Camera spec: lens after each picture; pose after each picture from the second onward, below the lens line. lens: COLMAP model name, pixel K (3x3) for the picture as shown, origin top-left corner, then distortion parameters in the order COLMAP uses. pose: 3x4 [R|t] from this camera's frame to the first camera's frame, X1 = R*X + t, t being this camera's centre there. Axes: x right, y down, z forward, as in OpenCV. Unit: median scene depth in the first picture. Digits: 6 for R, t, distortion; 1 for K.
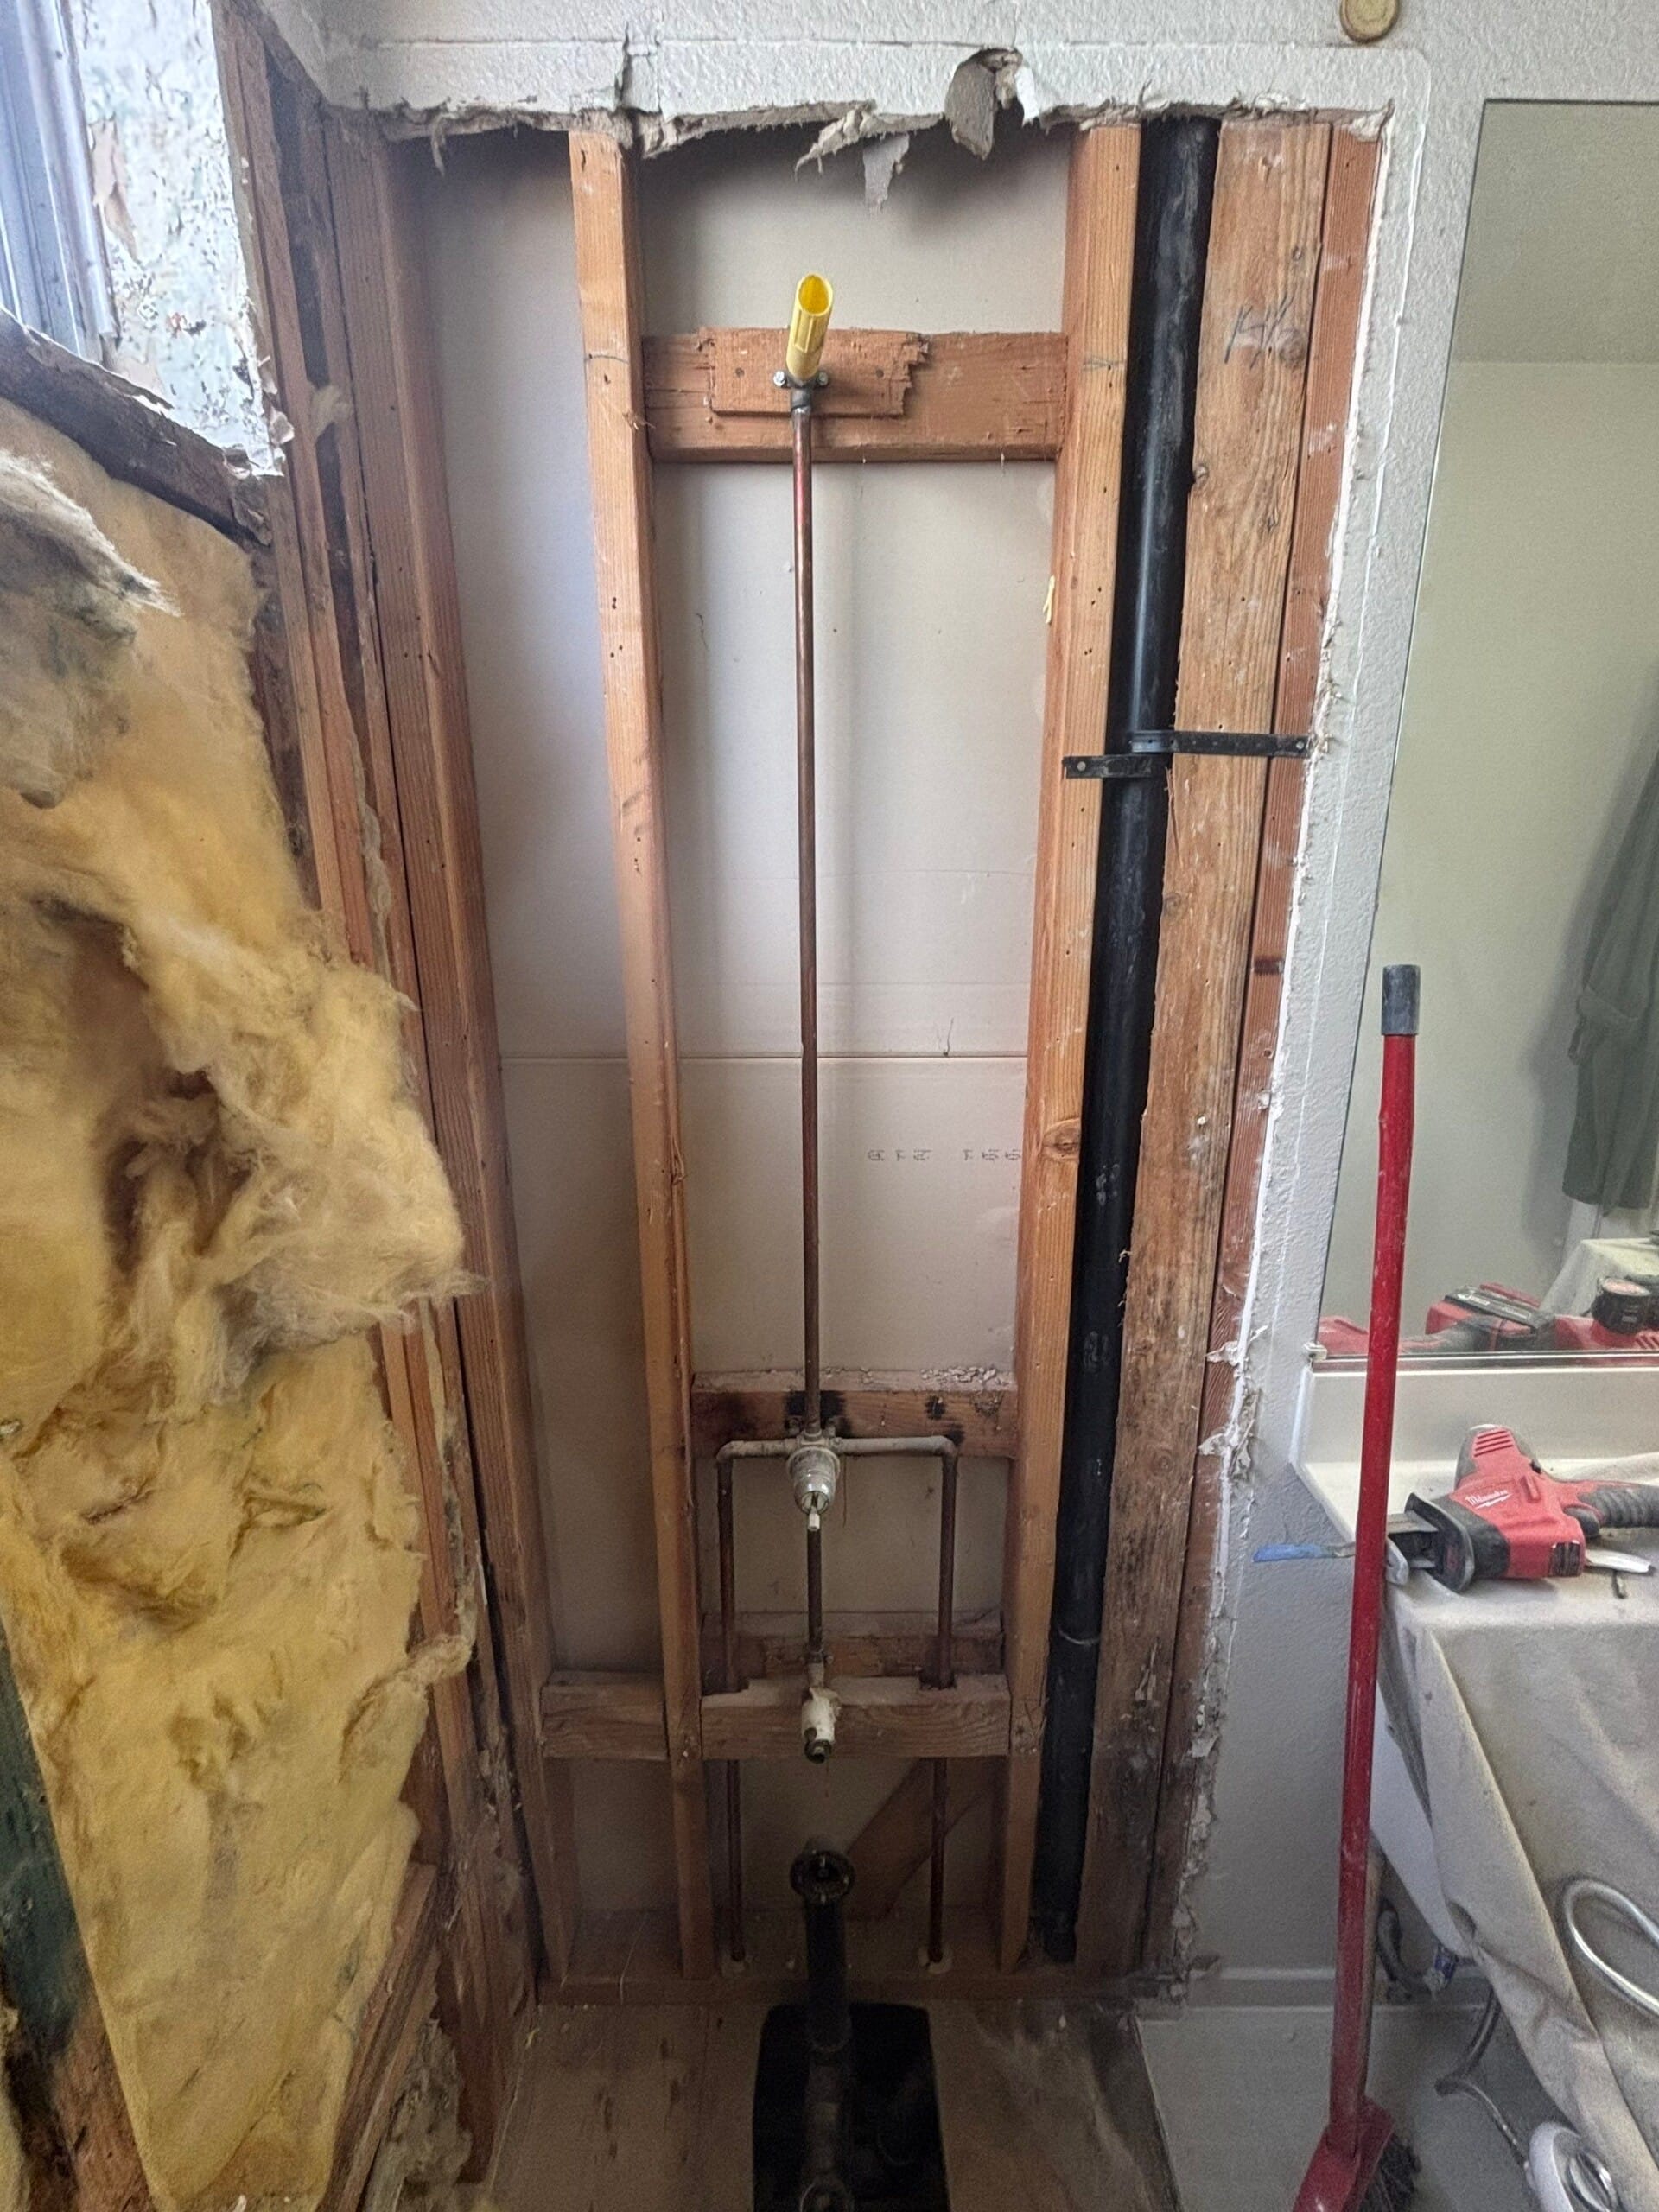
lens RADIAL K [[956.9, 0, 829.5], [0, 956.9, 1106.0], [0, 0, 1]] dist [-0.000738, 0.000212]
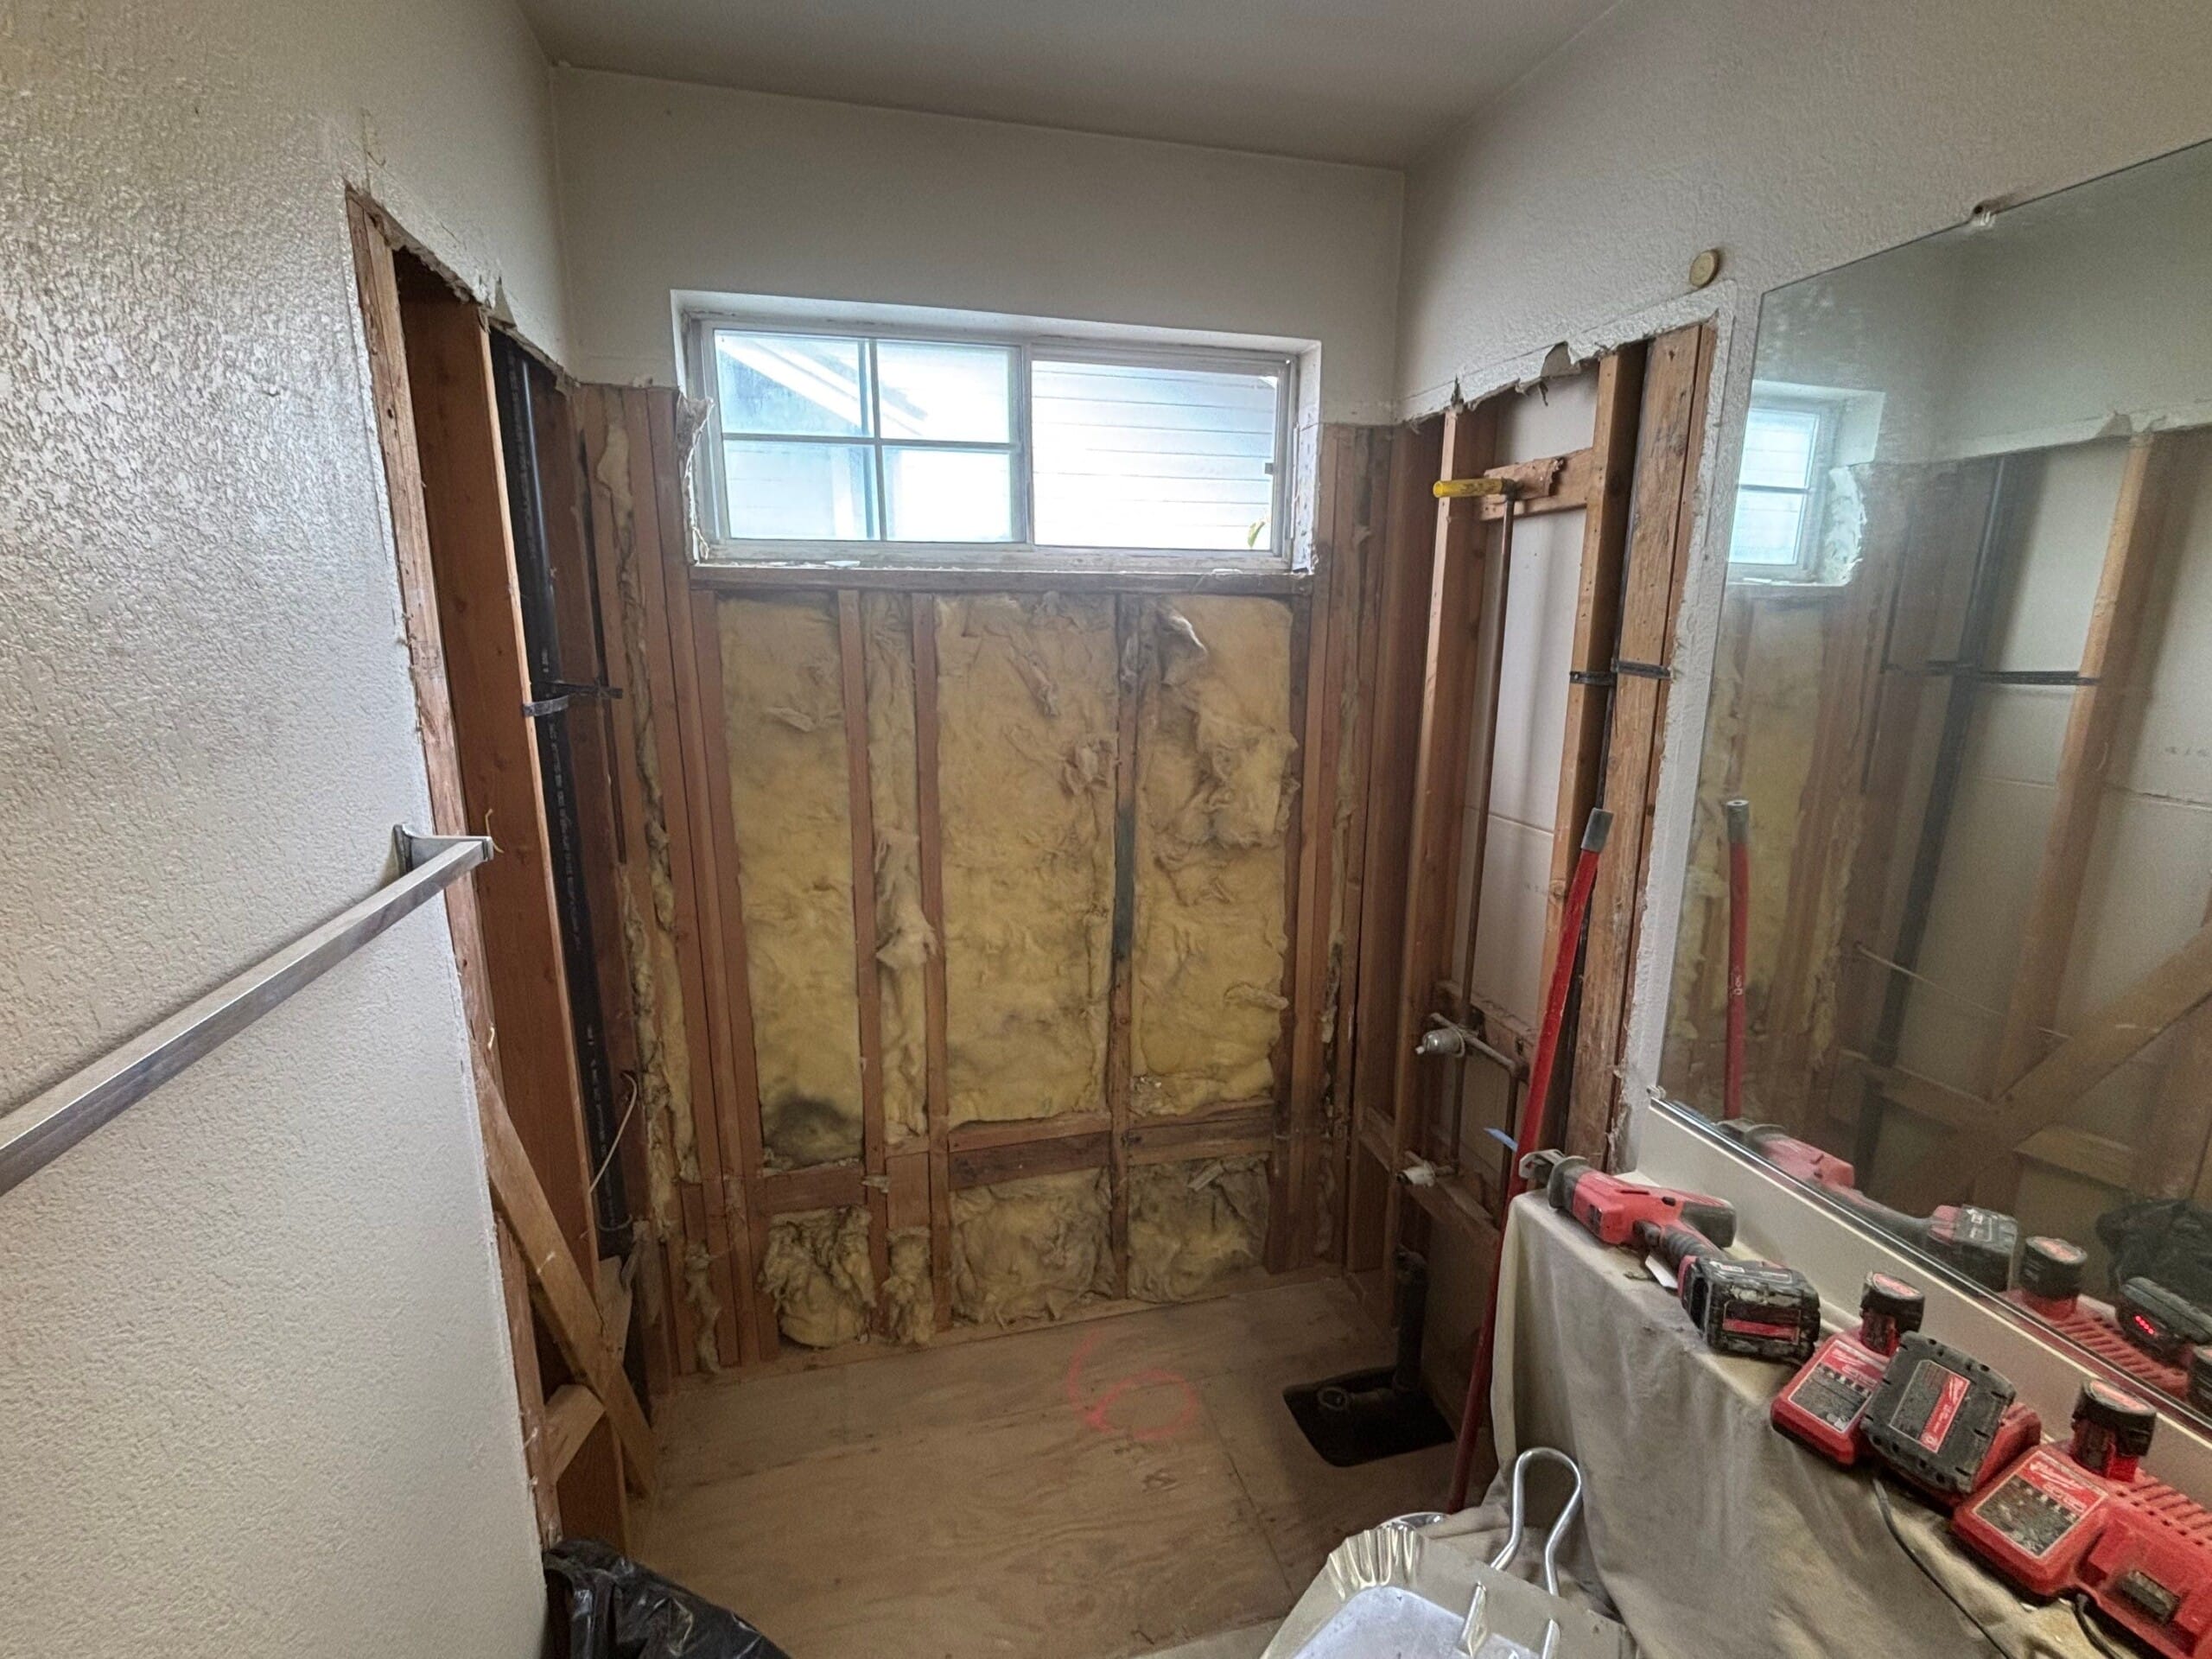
lens RADIAL K [[956.9, 0, 1106.0], [0, 956.9, 829.5], [0, 0, 1]] dist [-0.000738, 0.000212]
pose [[0.246295, 0.211953, -0.945735, 1.776359], [-0.249374, 0.956800, 0.149489, -0.134945], [0.936564, 0.199023, 0.288510, -0.261110]]
